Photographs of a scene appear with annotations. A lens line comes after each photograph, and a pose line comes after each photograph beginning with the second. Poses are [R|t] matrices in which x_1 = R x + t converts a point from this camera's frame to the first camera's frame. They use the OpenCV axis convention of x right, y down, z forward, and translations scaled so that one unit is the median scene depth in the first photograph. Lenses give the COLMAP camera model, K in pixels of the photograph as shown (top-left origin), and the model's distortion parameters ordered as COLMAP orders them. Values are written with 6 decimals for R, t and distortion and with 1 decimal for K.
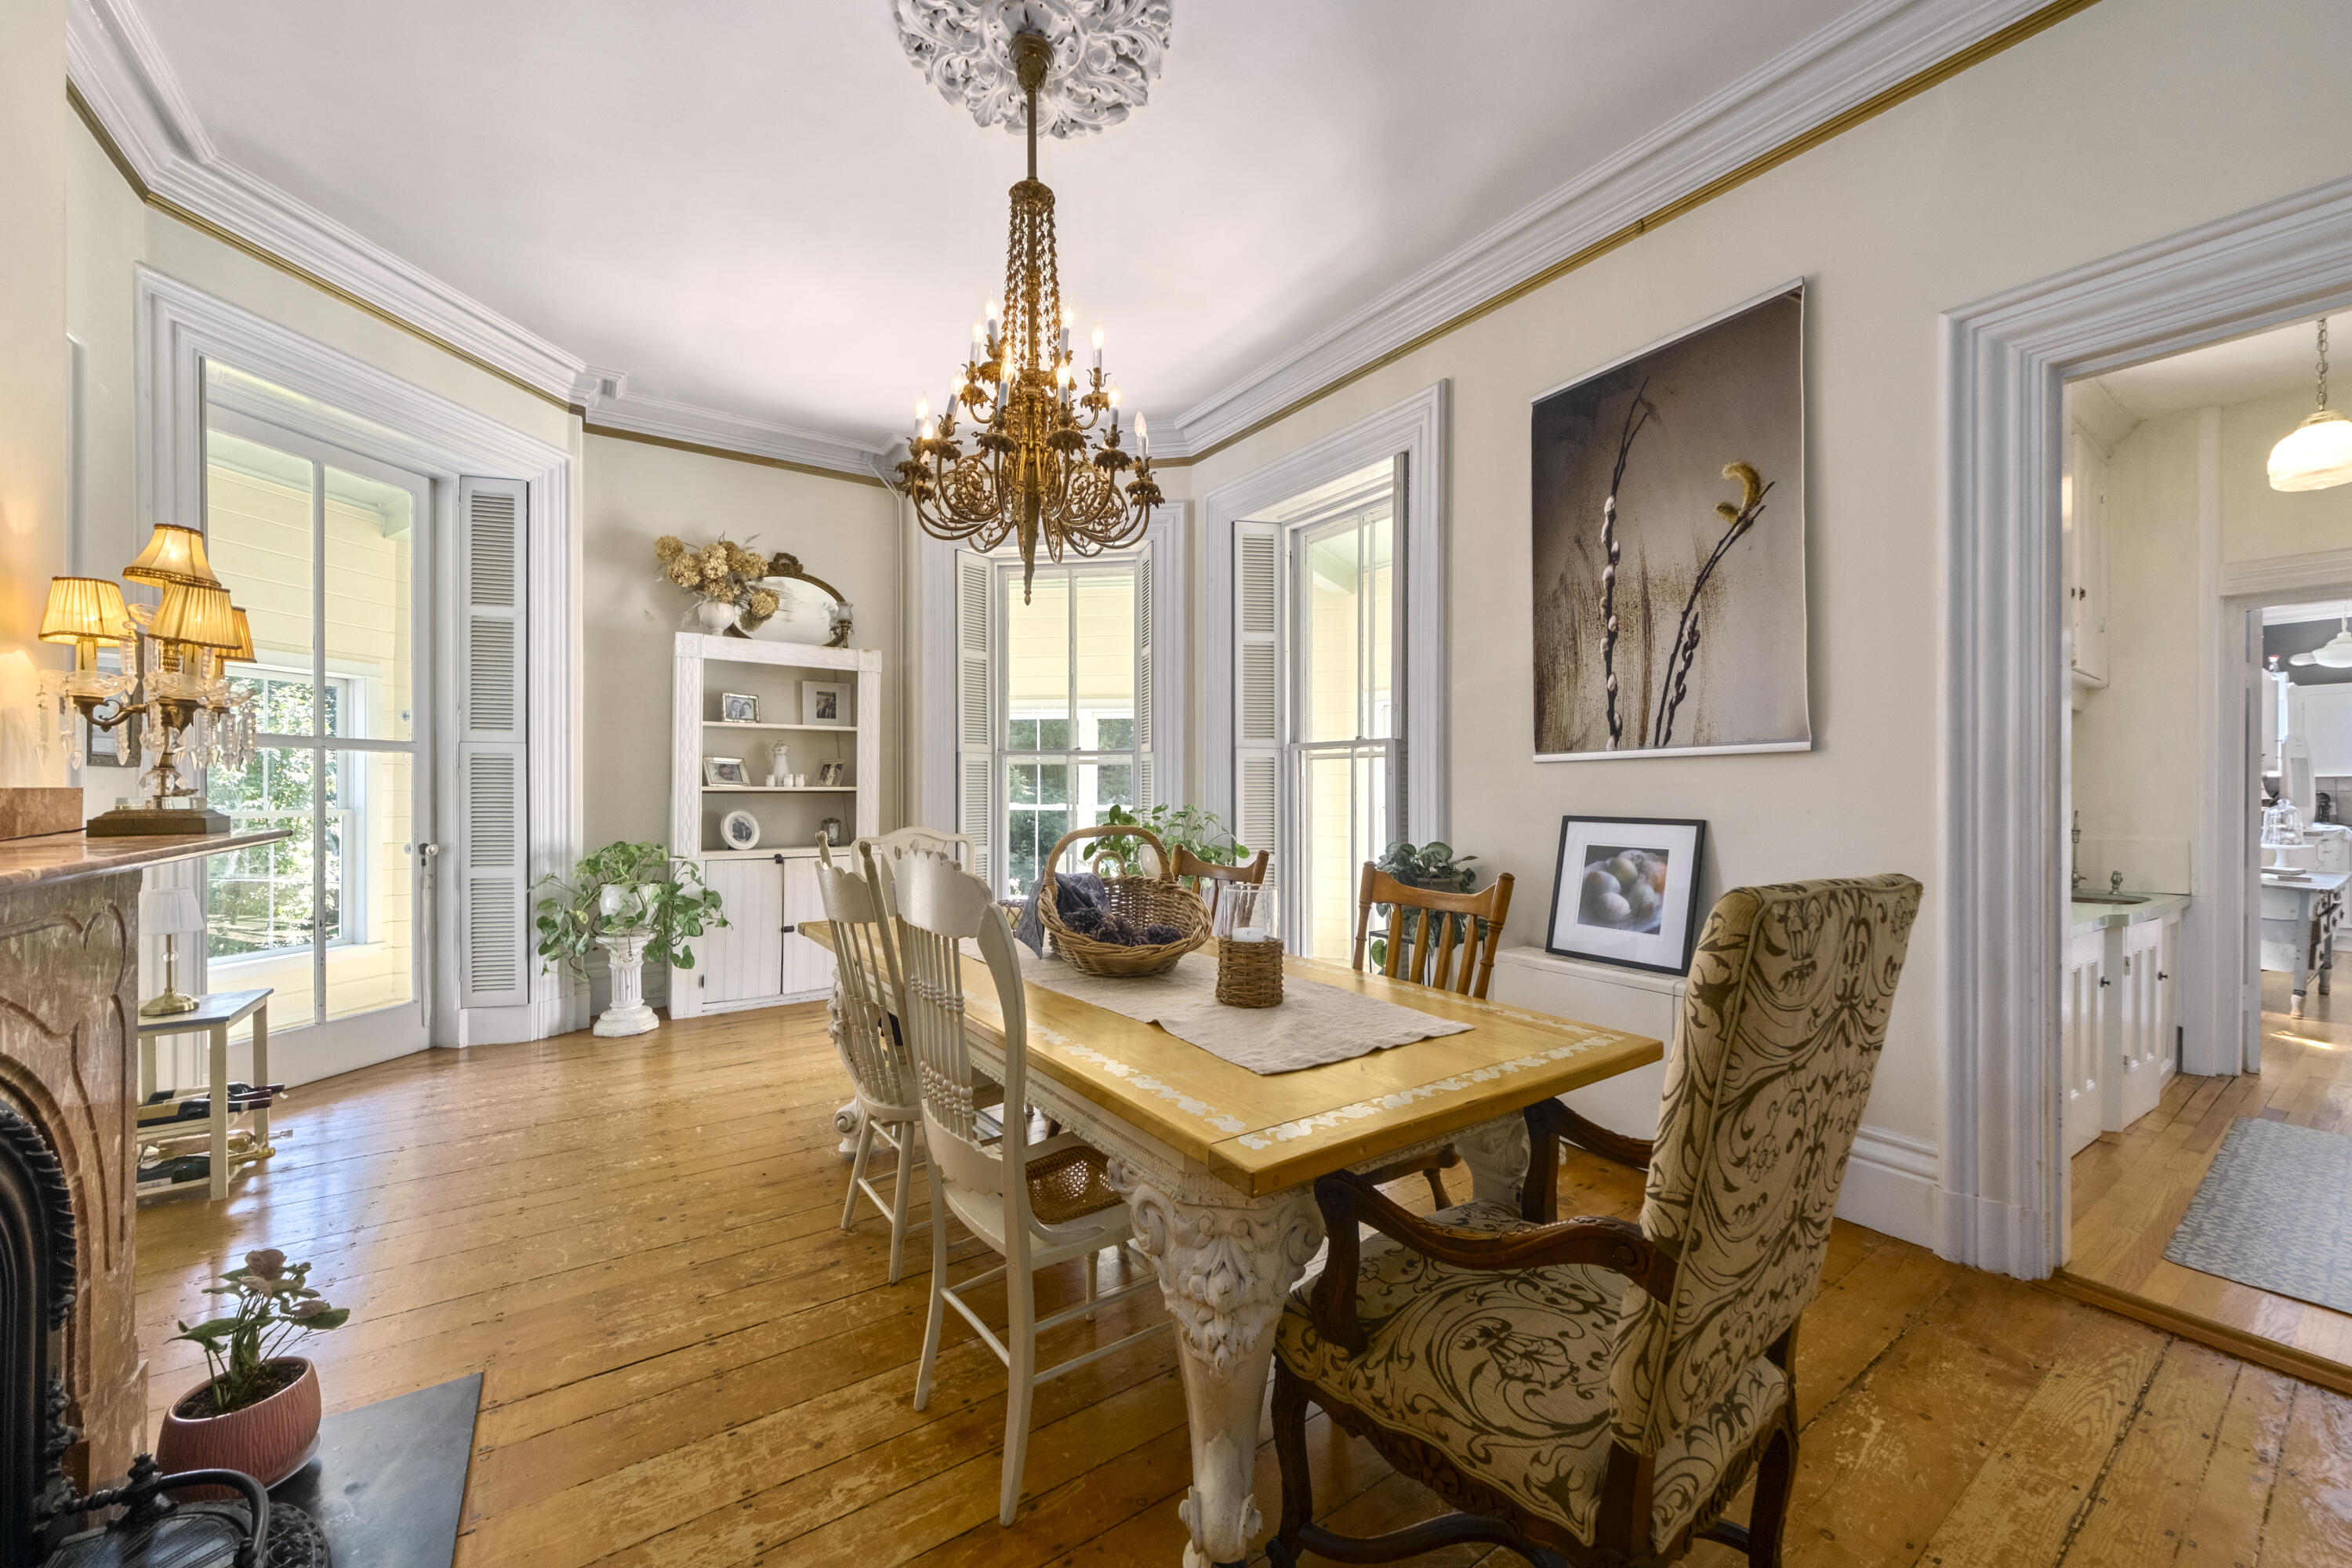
lens RADIAL K [[880.1, 0, 1176.0], [0, 880.1, 784.0], [0, 0, 1]] dist [0.000670, 0.000089]
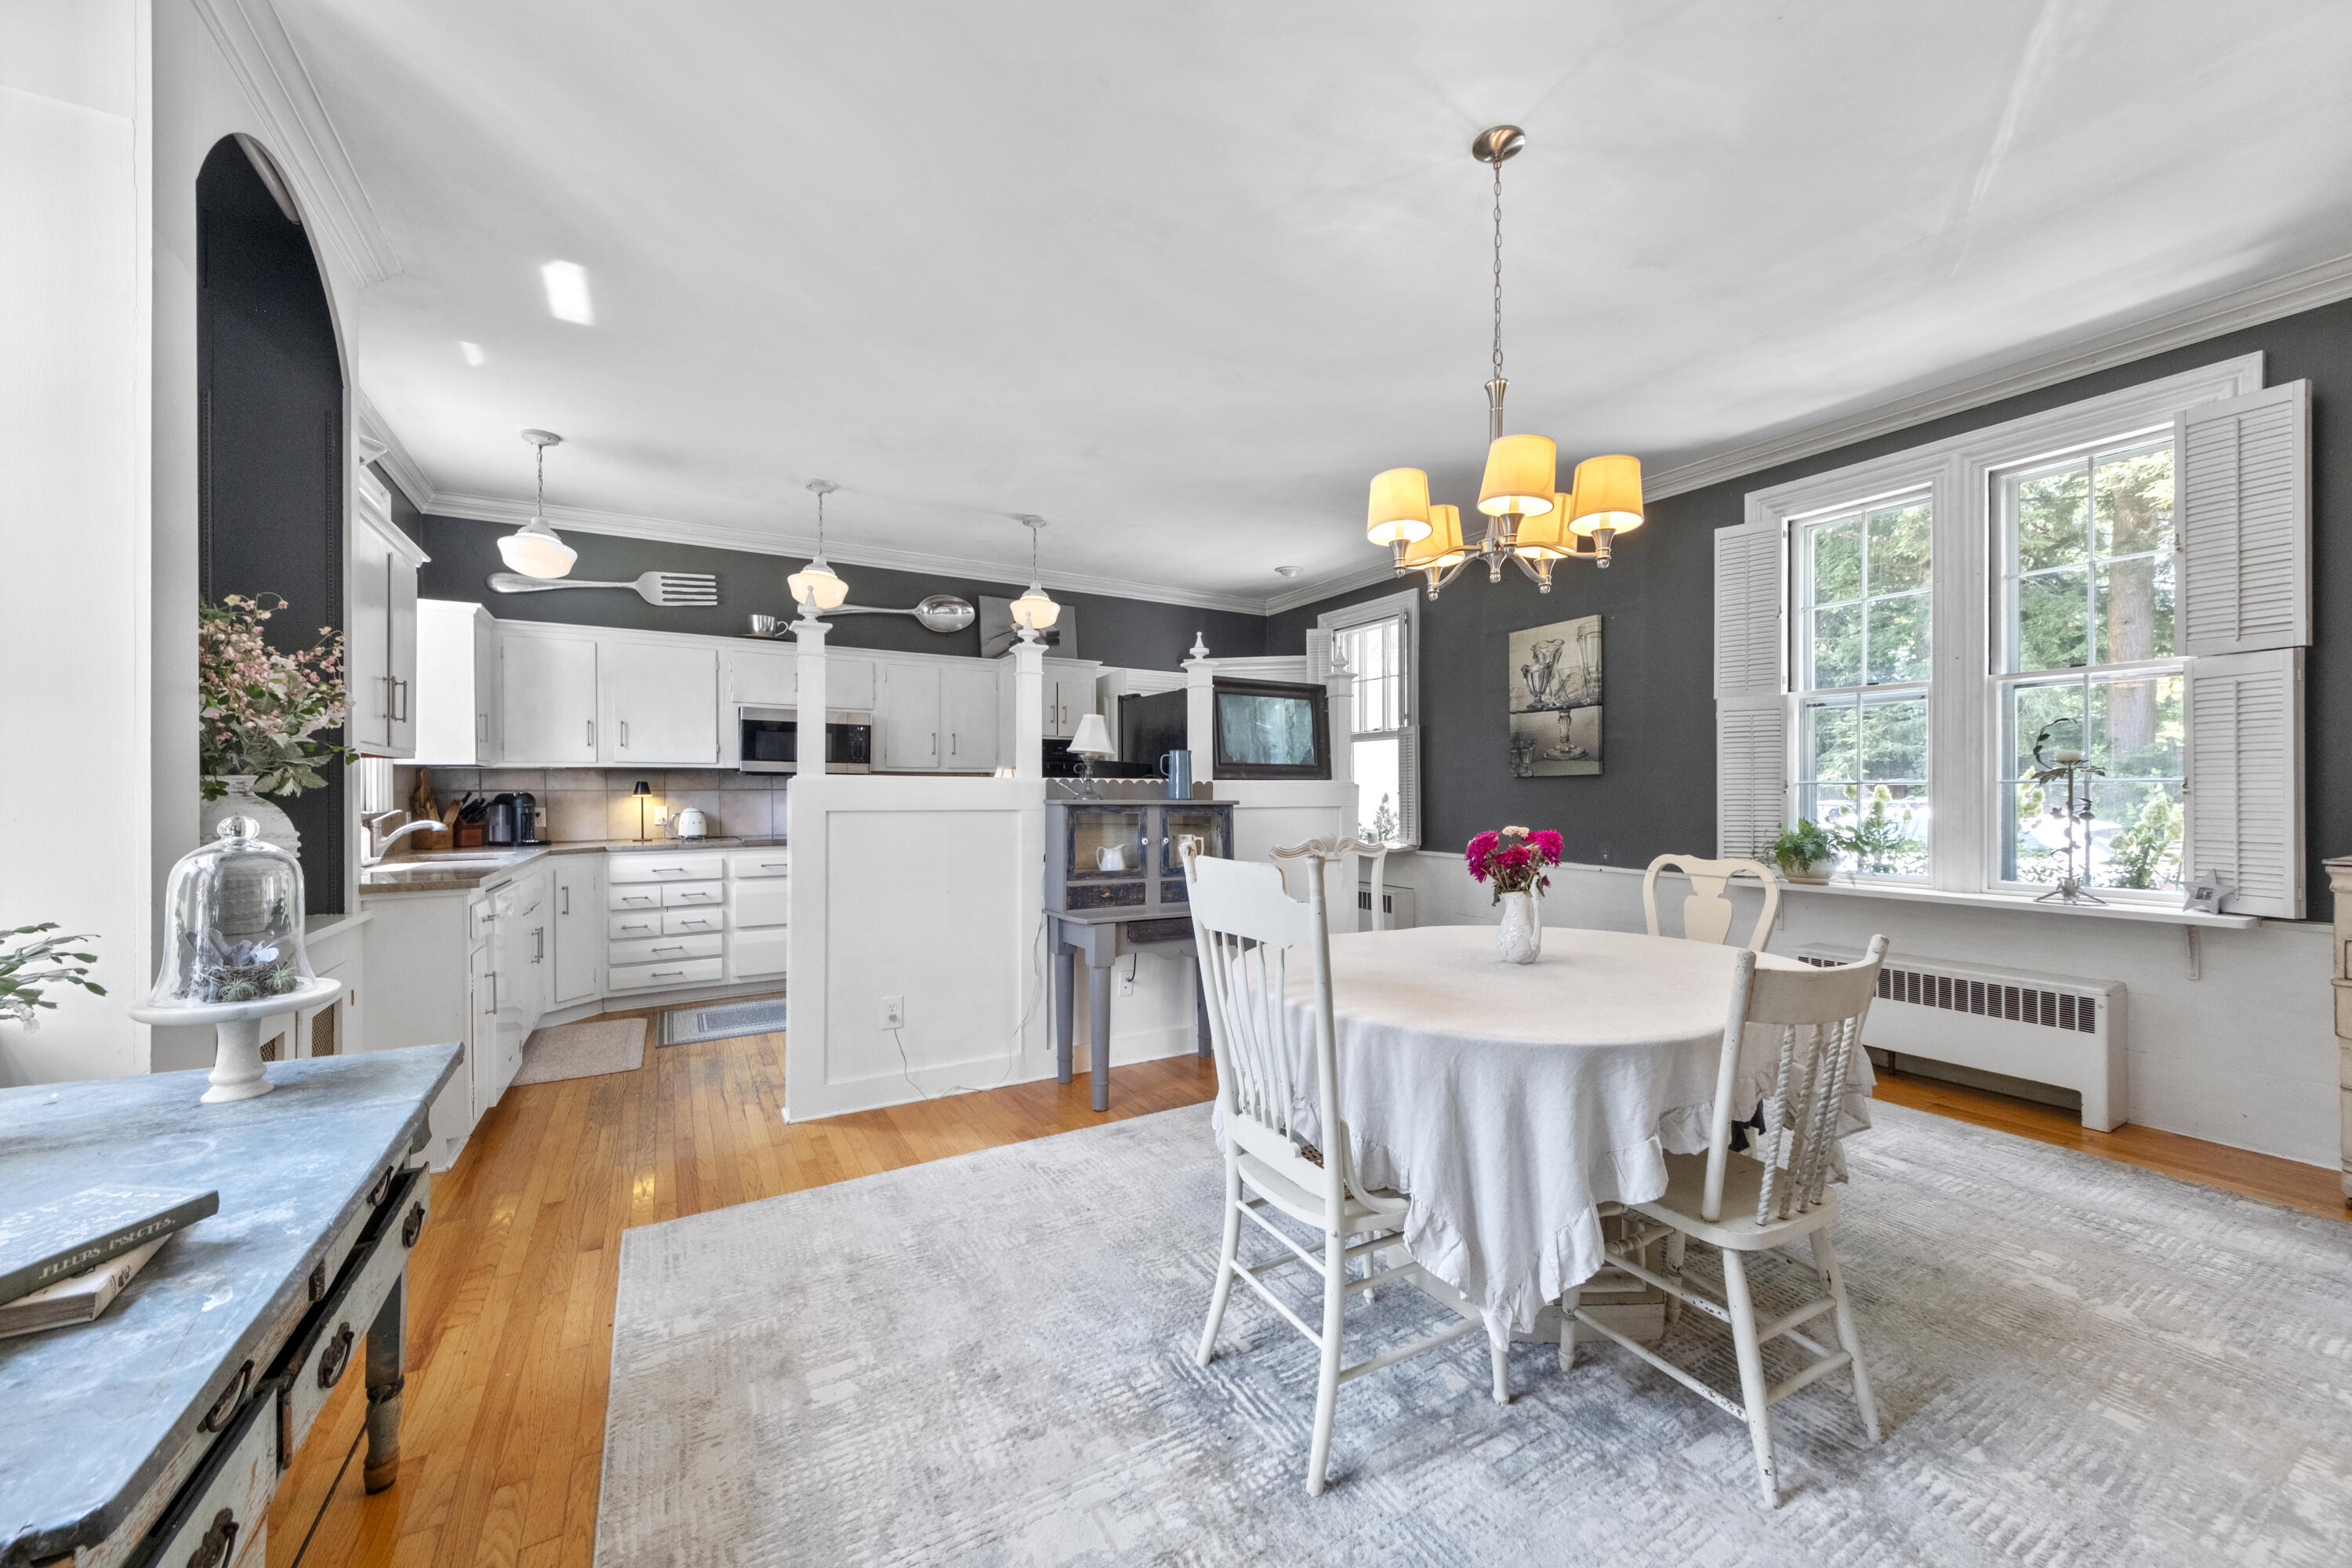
lens RADIAL K [[876.0, 0, 1172.9], [0, 876.0, 789.0], [0, 0, 1]] dist [0.012751, -0.000027]
pose [[0.072565, -0.004231, 0.997355, 1.116750], [0.003282, 0.999987, 0.004003, 0.008514], [-0.997358, 0.002983, 0.072578, 0.791233]]
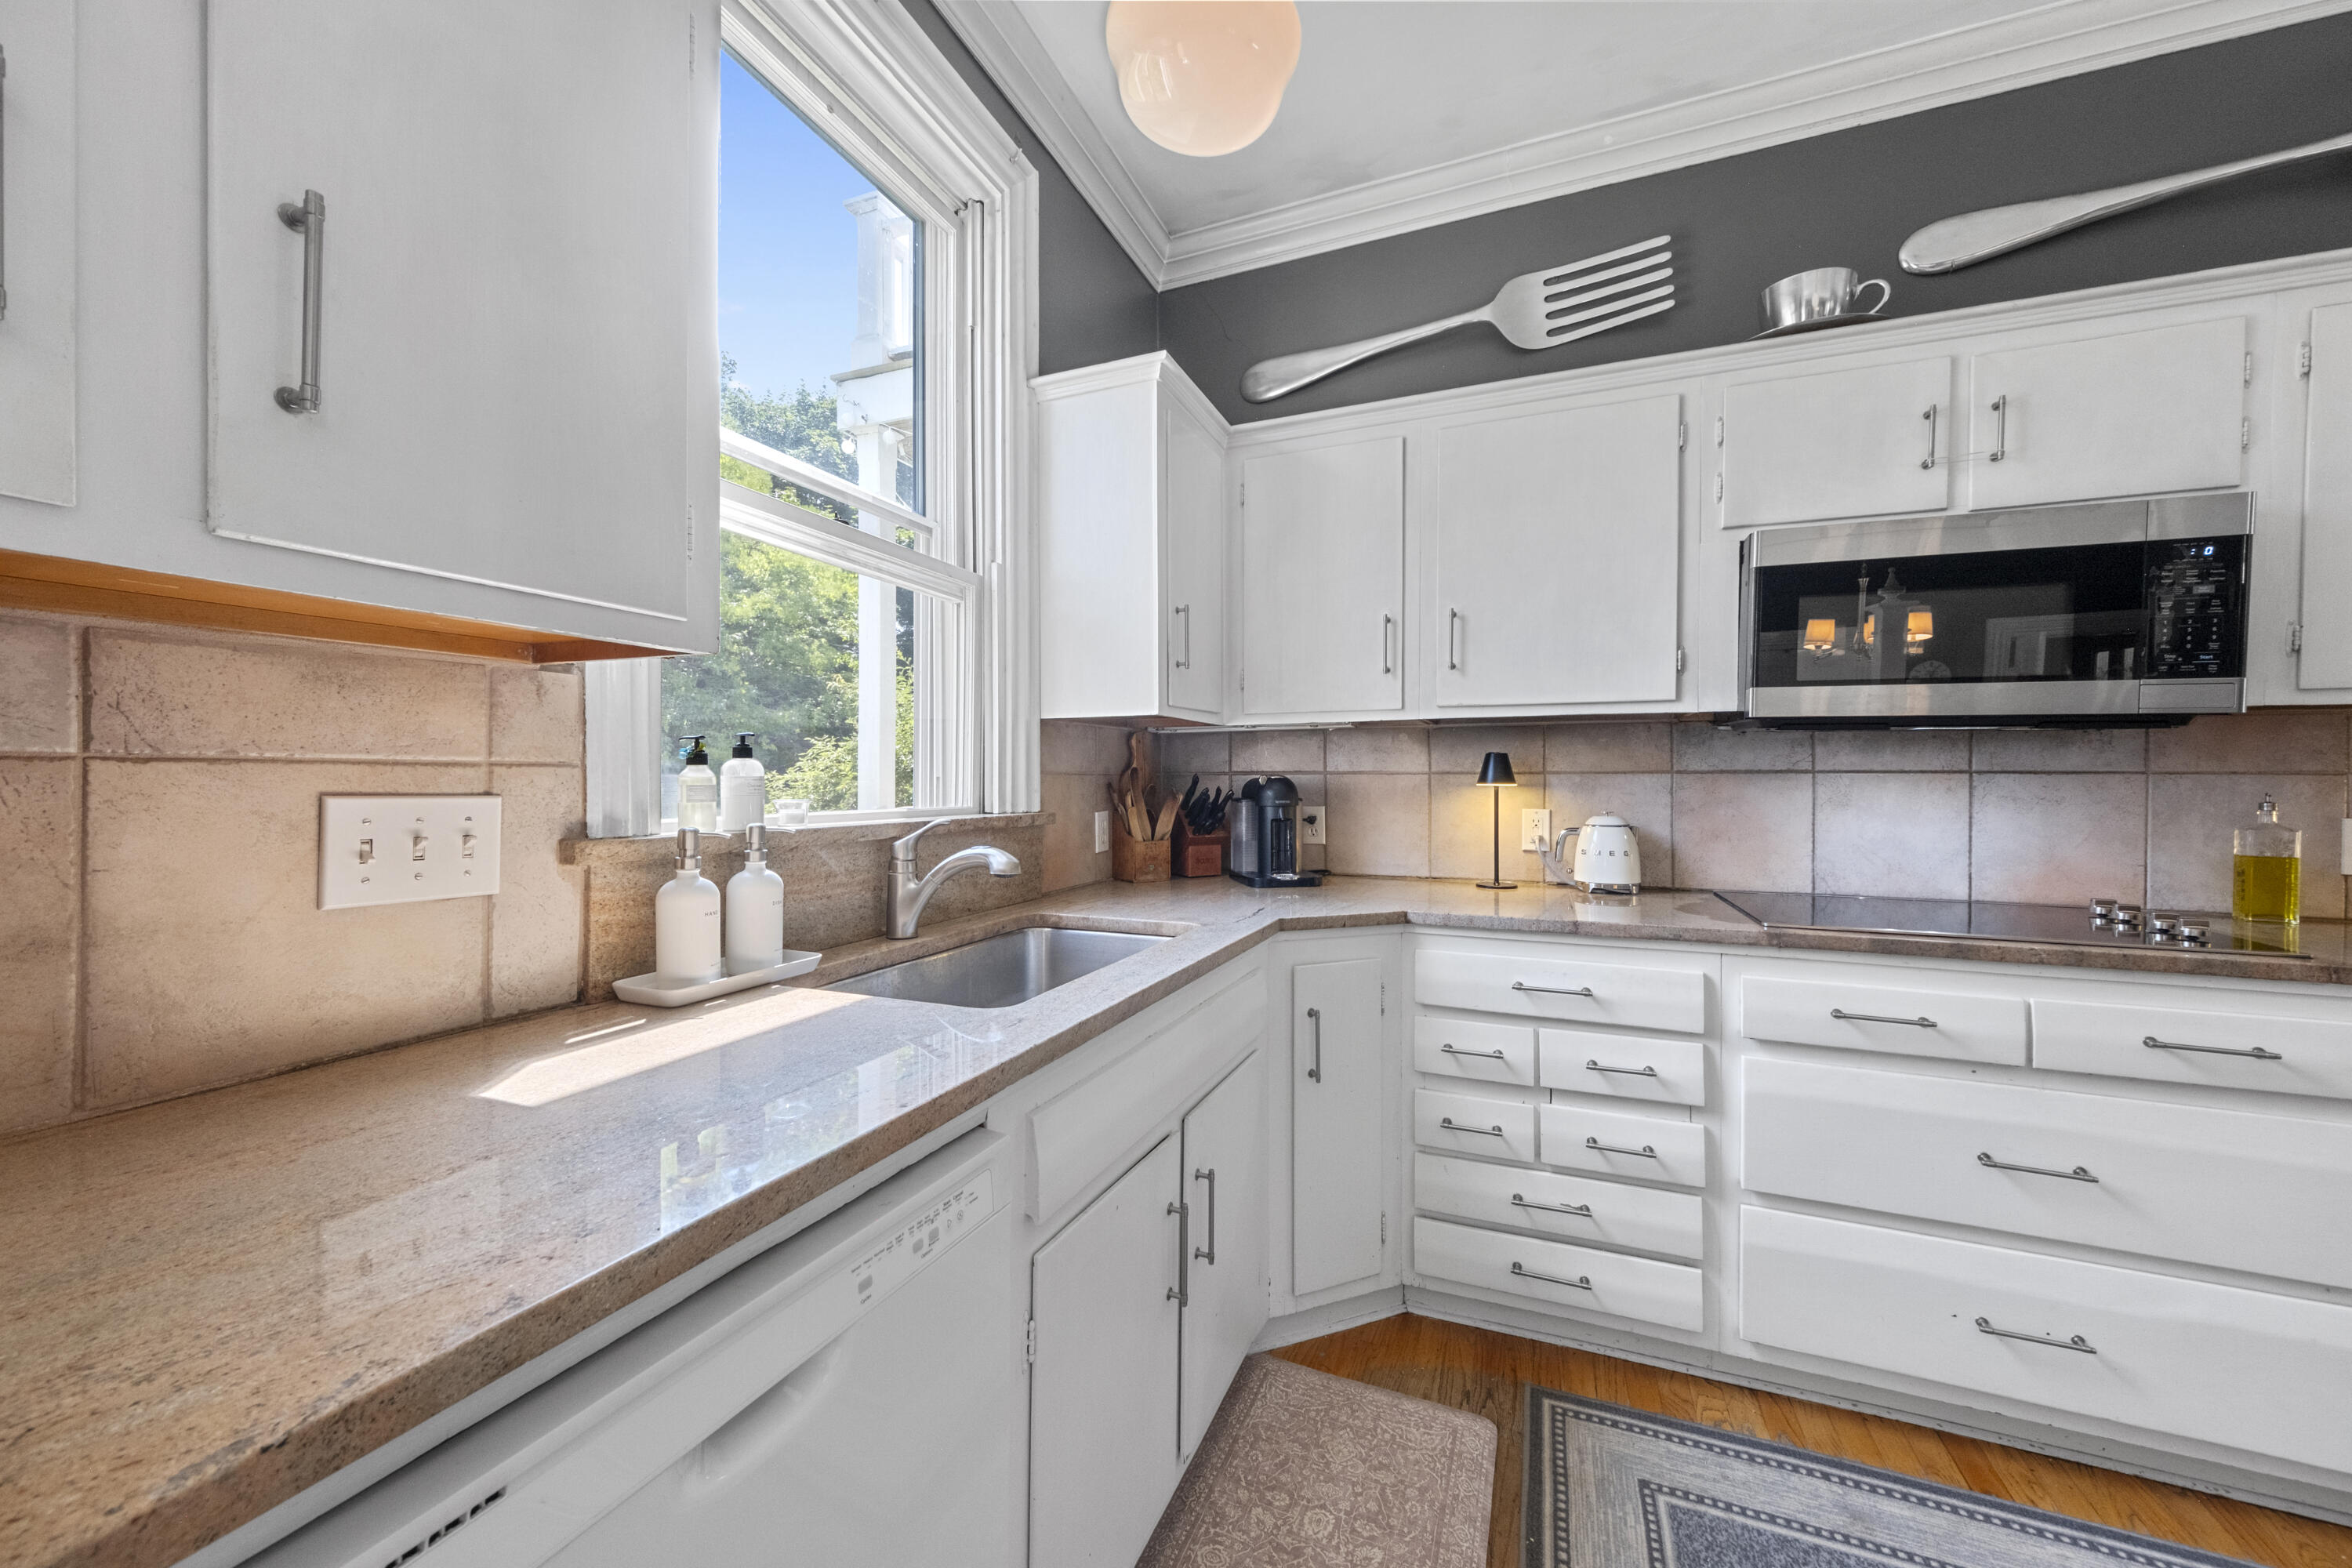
lens RADIAL K [[868.7, 0, 1181.9], [0, 868.7, 783.3], [0, 0, 1]] dist [0.012299, -0.004642]
pose [[0.835625, -0.010171, 0.549207, 1.669373], [0.003947, 0.999914, 0.012512, 0.011147], [-0.549287, -0.008287, 0.835593, 1.167643]]
